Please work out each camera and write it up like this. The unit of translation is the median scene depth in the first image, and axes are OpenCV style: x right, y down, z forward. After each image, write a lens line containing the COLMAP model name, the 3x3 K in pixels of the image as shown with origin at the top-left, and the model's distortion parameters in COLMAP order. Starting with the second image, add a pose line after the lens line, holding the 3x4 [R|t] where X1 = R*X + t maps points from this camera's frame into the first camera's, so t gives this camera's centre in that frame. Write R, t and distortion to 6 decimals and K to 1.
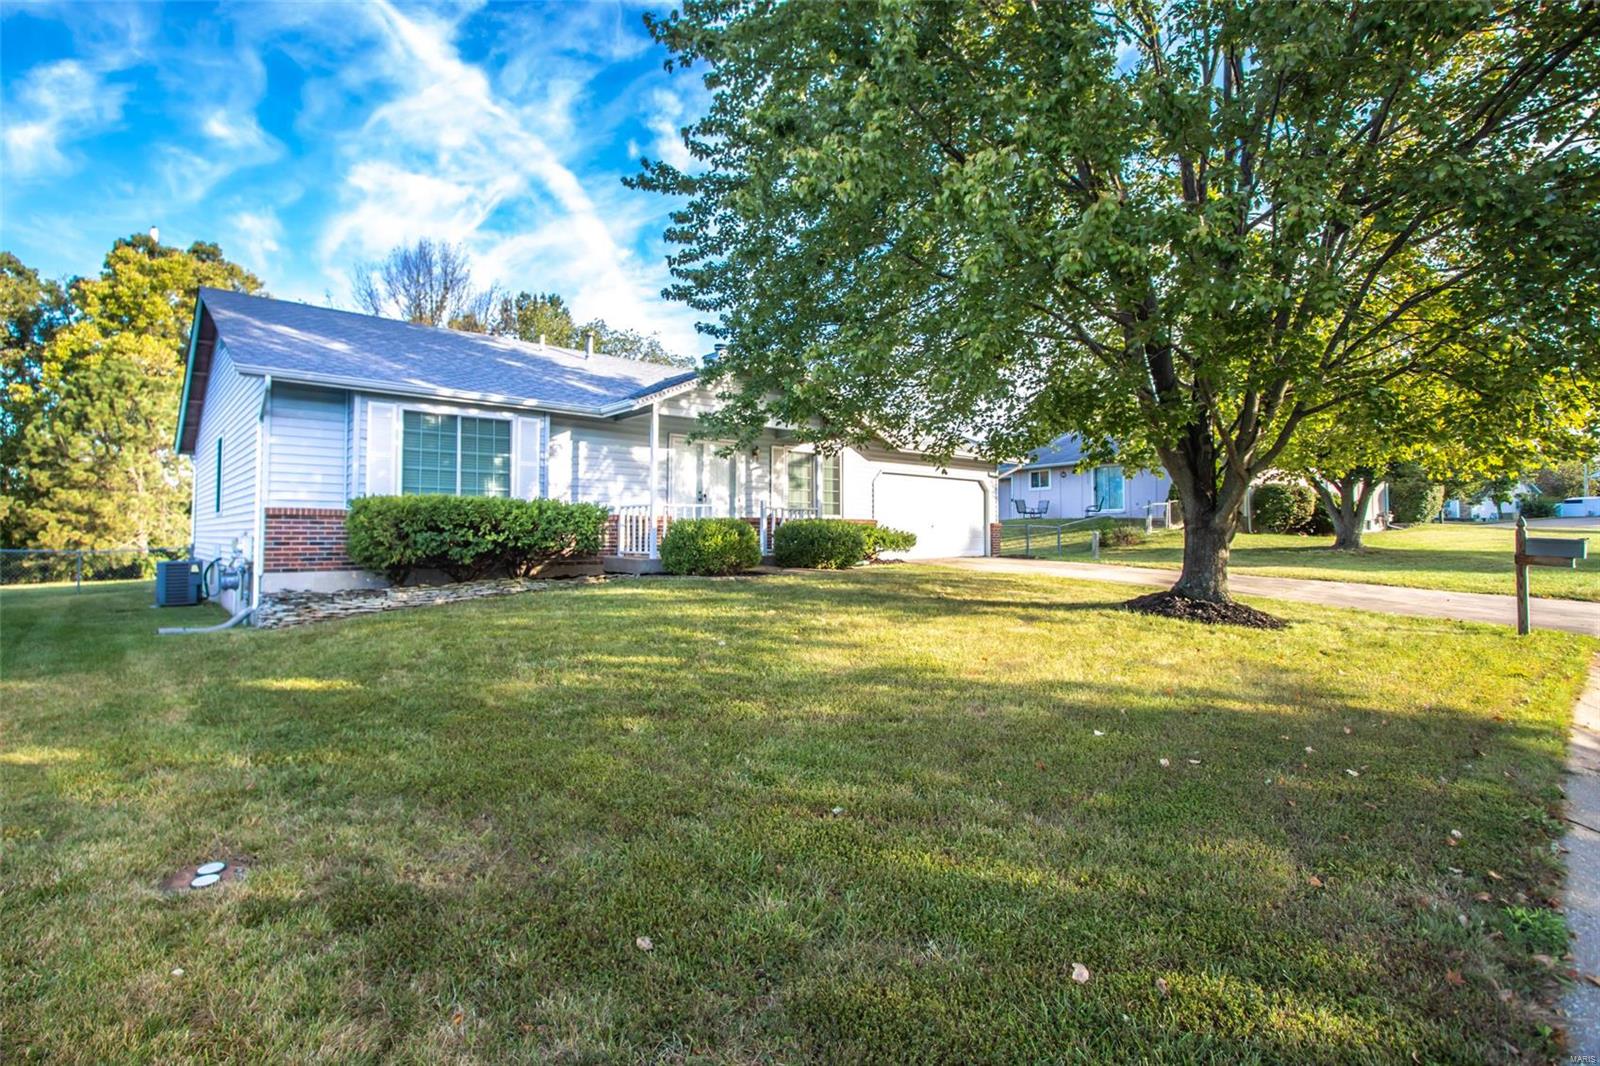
lens RADIAL K [[753.5, 0, 758.3], [0, 753.5, 531.5], [0, 0, 1]] dist [-0.062266, 0.000110]
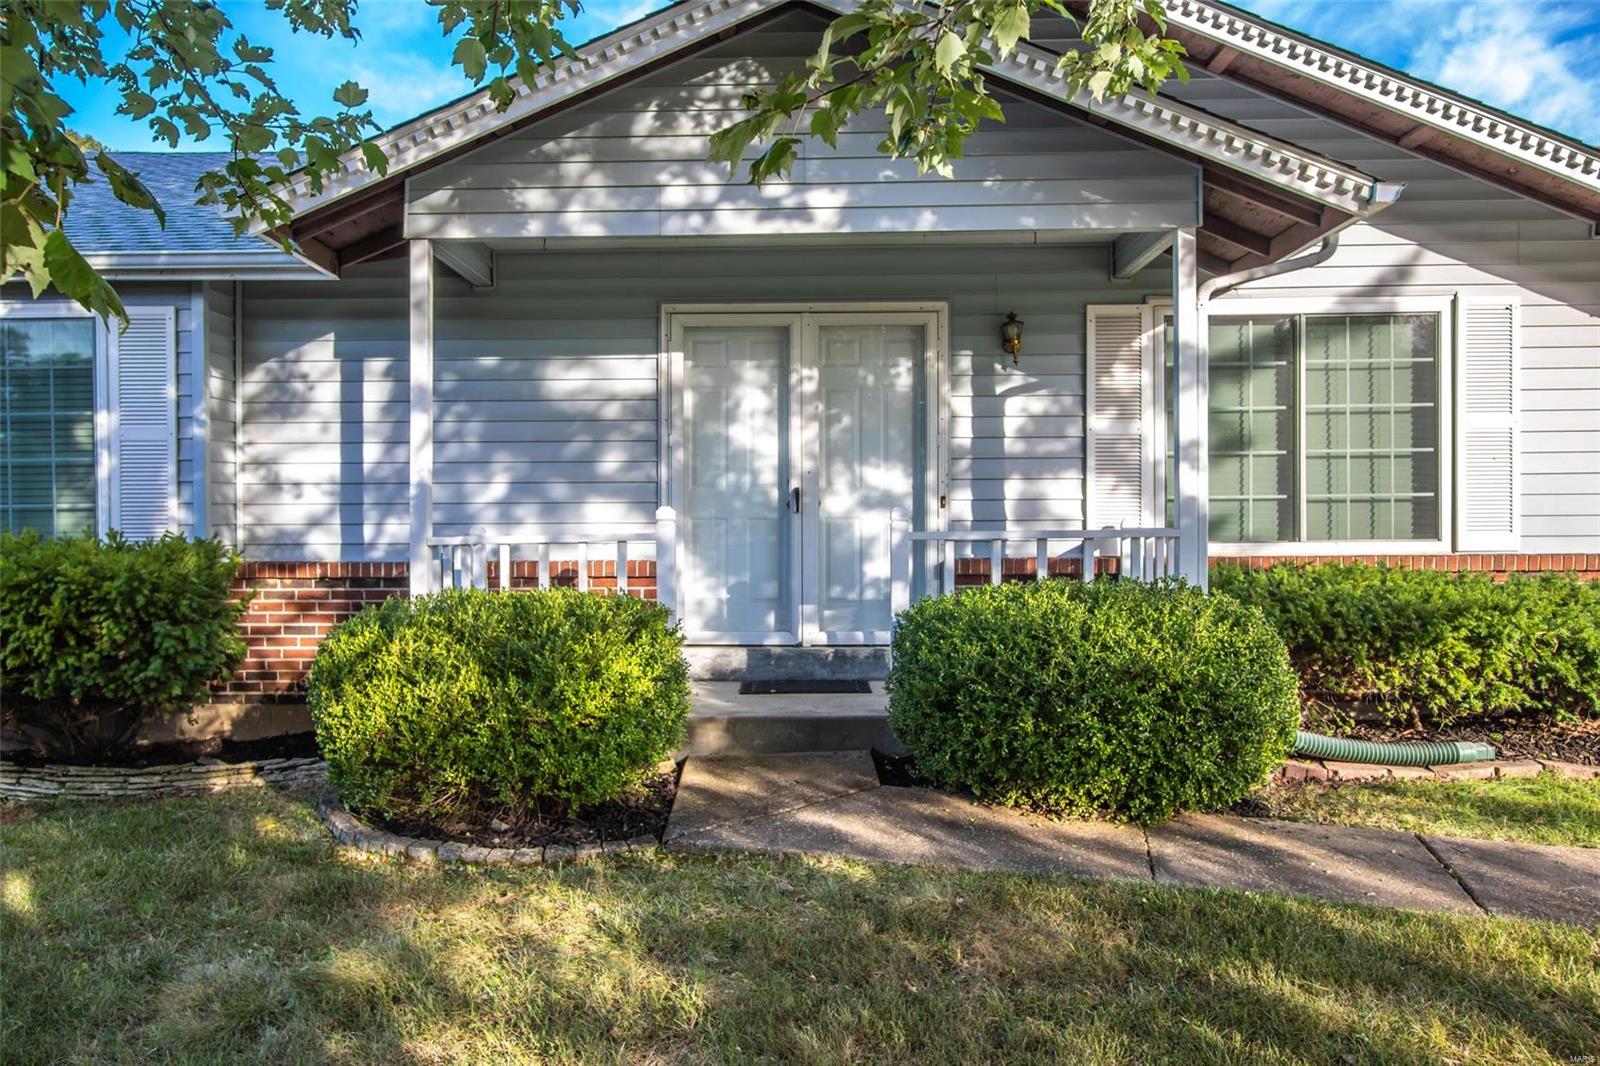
lens RADIAL K [[1142.1, 0, 800.0], [0, 1142.1, 533.0], [0, 0, 1]] dist [0.006409, 0.006414]
pose [[0.747254, -0.002087, -0.664536, 0.306482], [0.010388, 0.999910, 0.008542, -0.044824], [0.664458, -0.013286, 0.747208, 0.810969]]
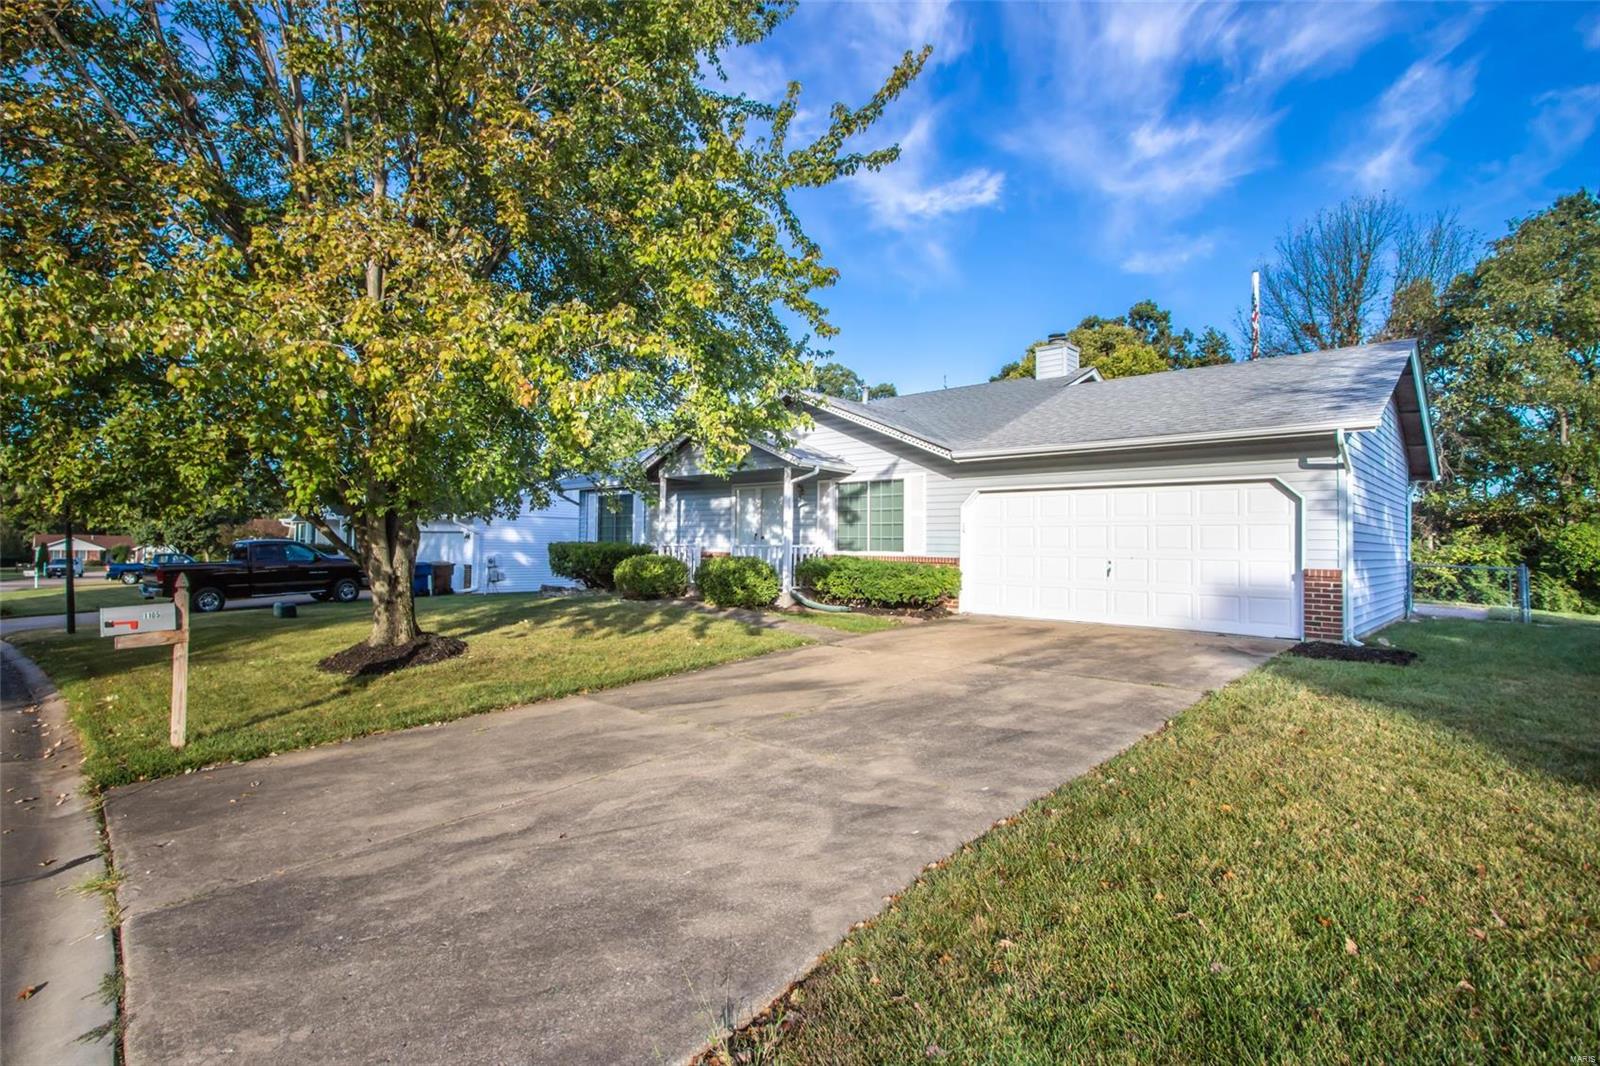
lens RADIAL K [[753.5, 0, 758.3], [0, 753.5, 531.5], [0, 0, 1]] dist [-0.062266, 0.000110]
pose [[0.088201, -0.019945, -0.995903, 1.333480], [-0.015739, 0.999647, -0.021414, -0.035044], [0.995978, 0.017563, 0.087856, 1.135586]]
